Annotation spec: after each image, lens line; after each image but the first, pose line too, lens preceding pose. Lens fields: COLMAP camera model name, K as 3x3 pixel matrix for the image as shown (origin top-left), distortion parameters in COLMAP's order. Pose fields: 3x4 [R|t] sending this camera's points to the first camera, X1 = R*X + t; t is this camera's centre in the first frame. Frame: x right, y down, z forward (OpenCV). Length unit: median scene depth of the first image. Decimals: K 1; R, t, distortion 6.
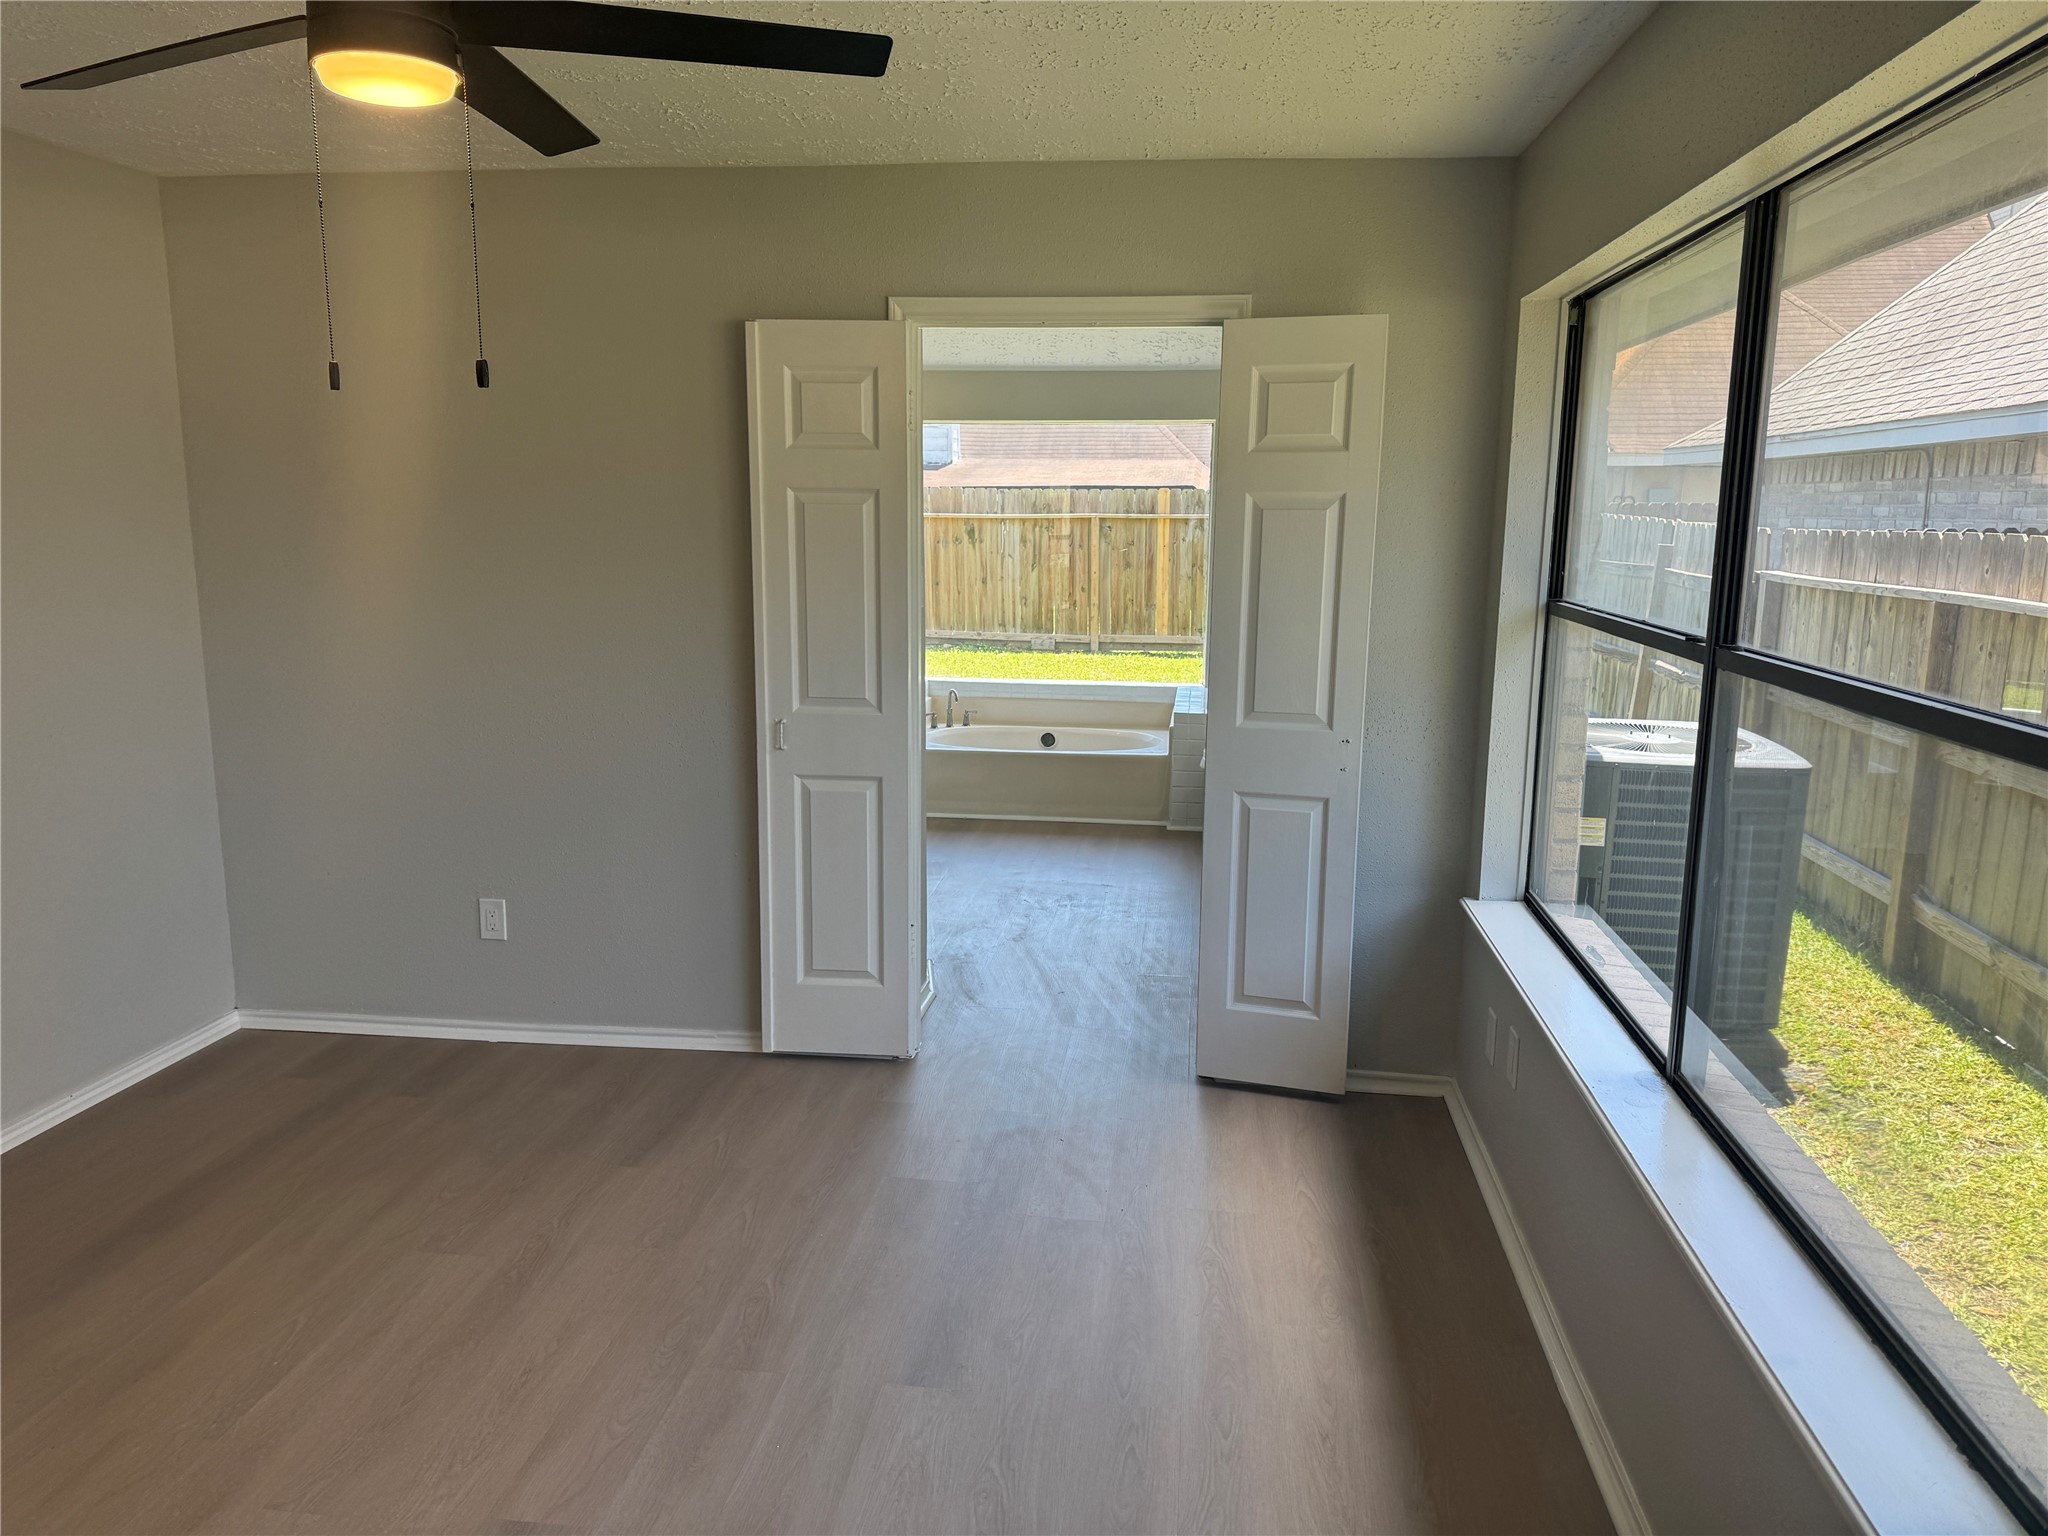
lens RADIAL K [[1366.9, 0, 952.3], [0, 1366.9, 764.2], [0, 0, 1]] dist [0.089620, -0.150856]
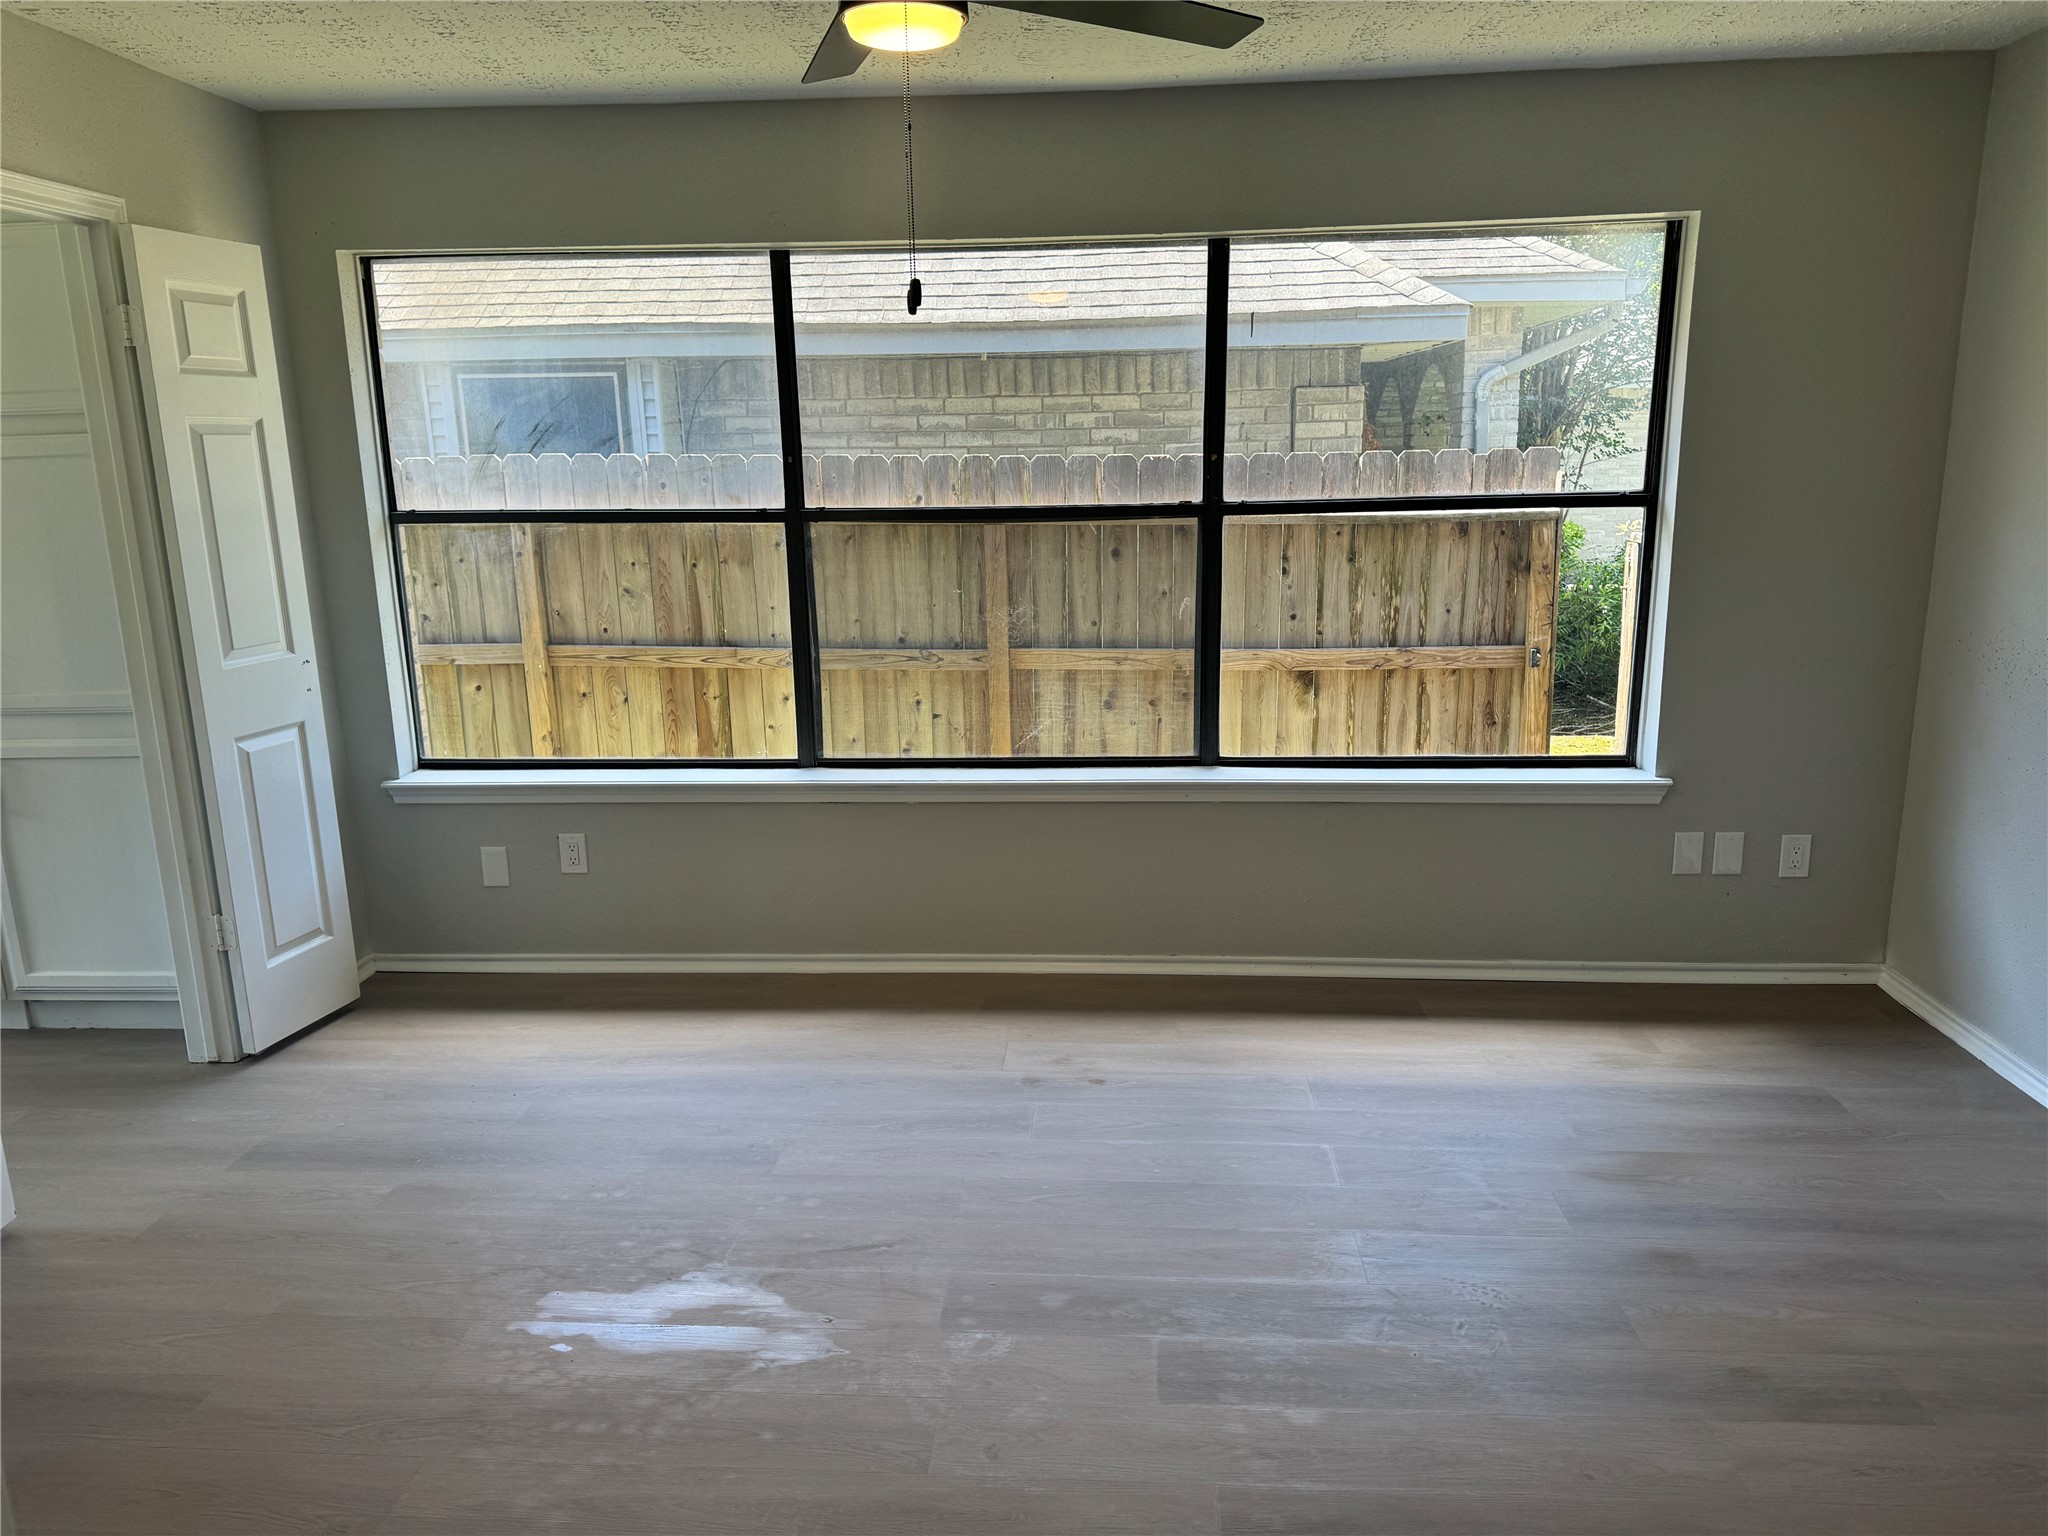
lens RADIAL K [[1450.5, 0, 1033.6], [0, 1450.5, 778.2], [0, 0, 1]] dist [0.051556, -0.074525]
pose [[-0.104034, -0.226035, 0.968548, -0.866573], [0.195300, 0.950230, 0.242737, -0.095039], [-0.975210, 0.214411, -0.054711, 0.558819]]
